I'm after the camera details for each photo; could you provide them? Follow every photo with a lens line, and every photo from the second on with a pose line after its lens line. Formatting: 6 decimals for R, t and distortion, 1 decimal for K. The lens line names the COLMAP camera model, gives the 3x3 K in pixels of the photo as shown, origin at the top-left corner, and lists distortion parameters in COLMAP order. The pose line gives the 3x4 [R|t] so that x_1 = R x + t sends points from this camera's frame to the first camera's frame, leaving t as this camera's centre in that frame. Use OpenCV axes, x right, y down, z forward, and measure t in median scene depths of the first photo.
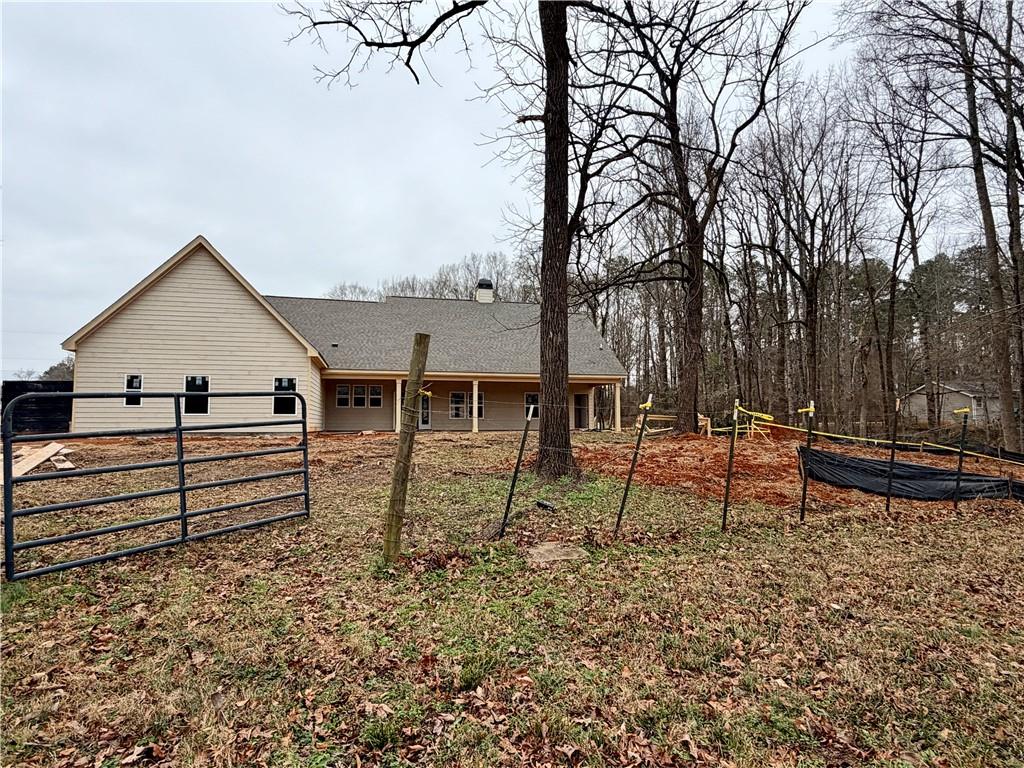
lens RADIAL K [[565.0, 0, 512.0], [0, 565.0, 384.0], [0, 0, 1]] dist [-0.023889, -0.000214]
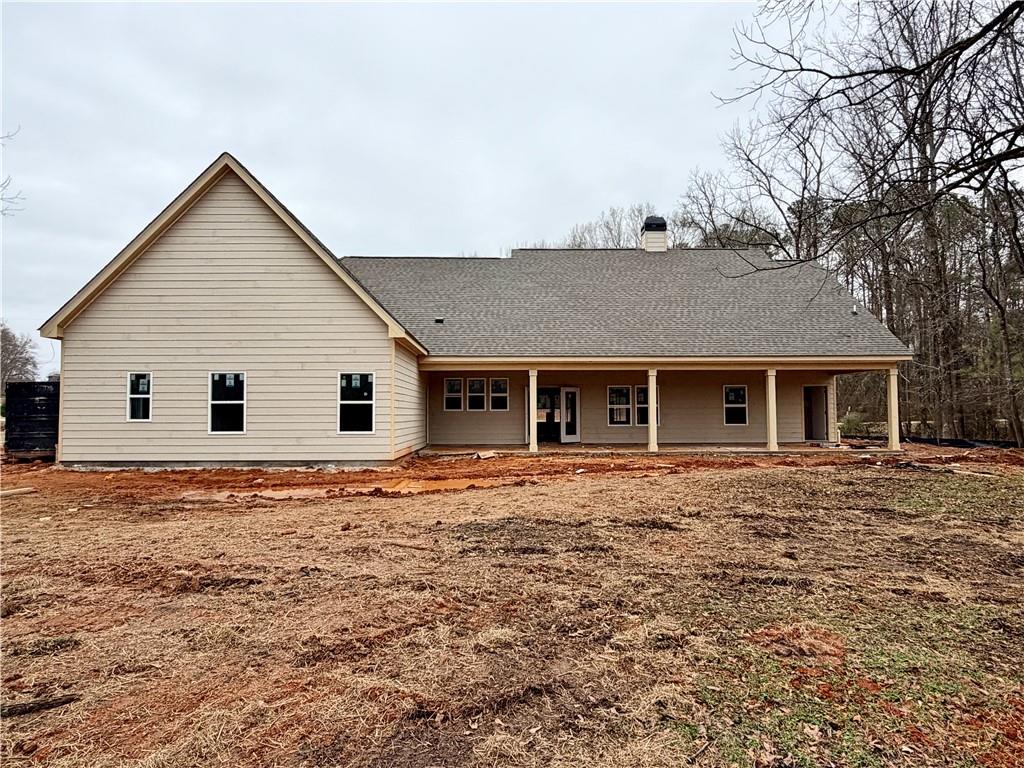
lens RADIAL K [[626.3, 0, 512.0], [0, 626.3, 384.0], [0, 0, 1]] dist [-0.001170, 0.000156]
pose [[0.976215, -0.012814, -0.216427, -0.084876], [0.018711, 0.999507, 0.025223, -0.013289], [0.215997, -0.028673, 0.975973, 0.359436]]
